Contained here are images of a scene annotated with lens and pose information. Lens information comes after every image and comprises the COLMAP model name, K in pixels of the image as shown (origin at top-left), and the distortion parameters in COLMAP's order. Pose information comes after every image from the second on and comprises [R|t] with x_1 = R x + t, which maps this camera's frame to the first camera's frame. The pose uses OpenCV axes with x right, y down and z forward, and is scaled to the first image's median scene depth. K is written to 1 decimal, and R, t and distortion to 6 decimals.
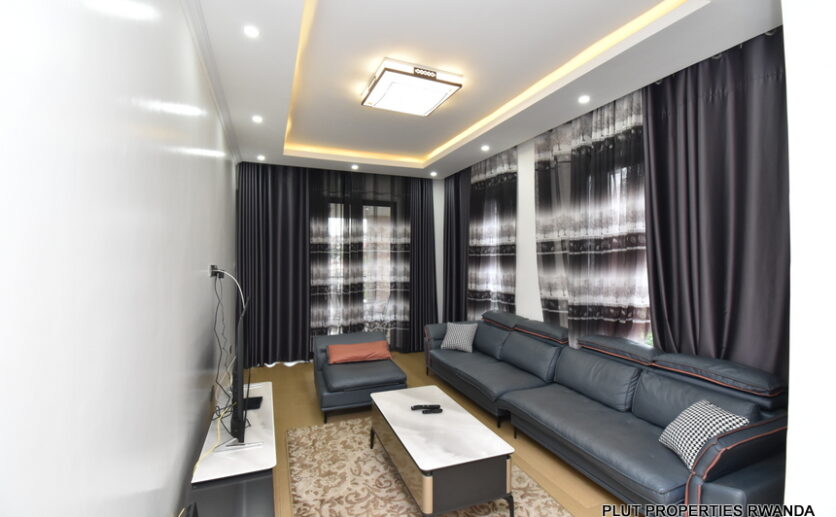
lens RADIAL K [[367.9, 0, 417.7], [0, 367.9, 259.3], [0, 0, 1]] dist [-0.001624, -0.000141]
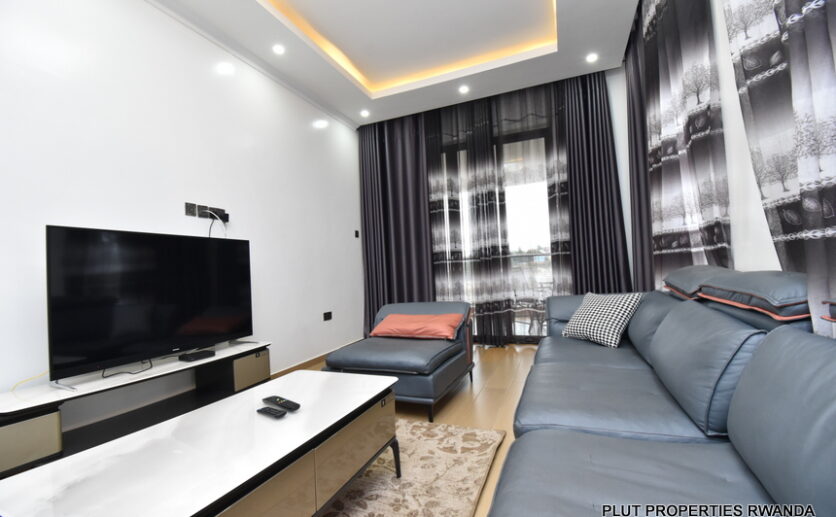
lens RADIAL K [[367.9, 0, 414.9], [0, 367.9, 257.4], [0, 0, 1]] dist [-0.001624, -0.000141]
pose [[0.695841, -0.070225, -0.714754, 0.269013], [0.059587, 0.997422, -0.039987, 0.112562], [0.715720, -0.014765, 0.698232, 0.382068]]
